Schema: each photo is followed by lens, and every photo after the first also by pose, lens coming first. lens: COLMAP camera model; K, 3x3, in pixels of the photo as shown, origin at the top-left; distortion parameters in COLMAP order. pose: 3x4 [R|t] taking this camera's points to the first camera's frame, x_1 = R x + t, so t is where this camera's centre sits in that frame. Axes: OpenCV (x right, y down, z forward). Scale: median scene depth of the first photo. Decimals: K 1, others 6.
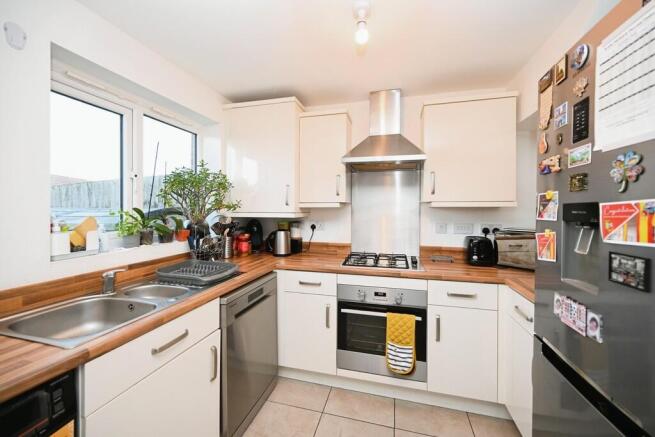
lens RADIAL K [[259.3, 0, 327.1], [0, 259.3, 213.2], [0, 0, 1]] dist [-0.002247, -0.000348]
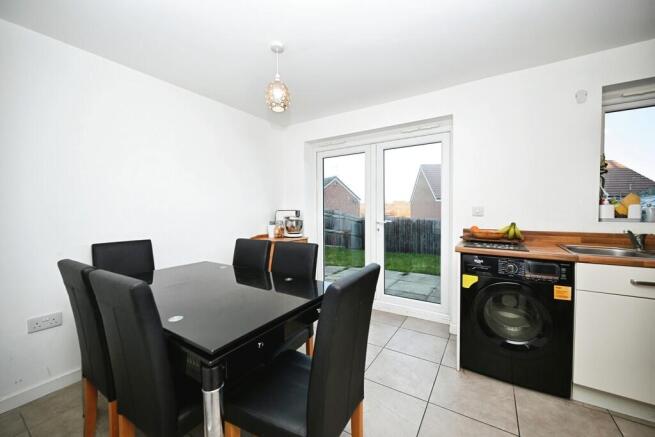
lens RADIAL K [[259.3, 0, 327.1], [0, 259.3, 213.2], [0, 0, 1]] dist [-0.002247, -0.000348]
pose [[-0.290815, 0.018811, -0.956594, 0.693895], [-0.001278, 0.999798, 0.020050, 0.071124], [0.956778, 0.007054, -0.290733, -0.125448]]
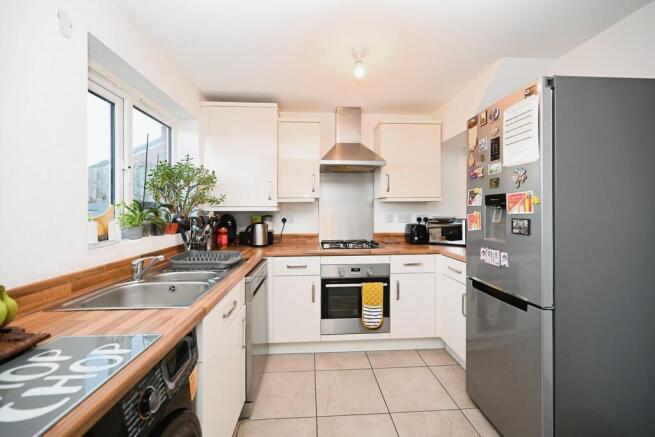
lens RADIAL K [[259.3, 0, 327.1], [0, 259.3, 213.2], [0, 0, 1]] dist [-0.002247, -0.000348]
pose [[0.948456, -0.010521, 0.316734, -0.344687], [0.011385, 0.999935, -0.000876, 0.038648], [-0.316704, 0.004437, 0.948514, -0.167768]]
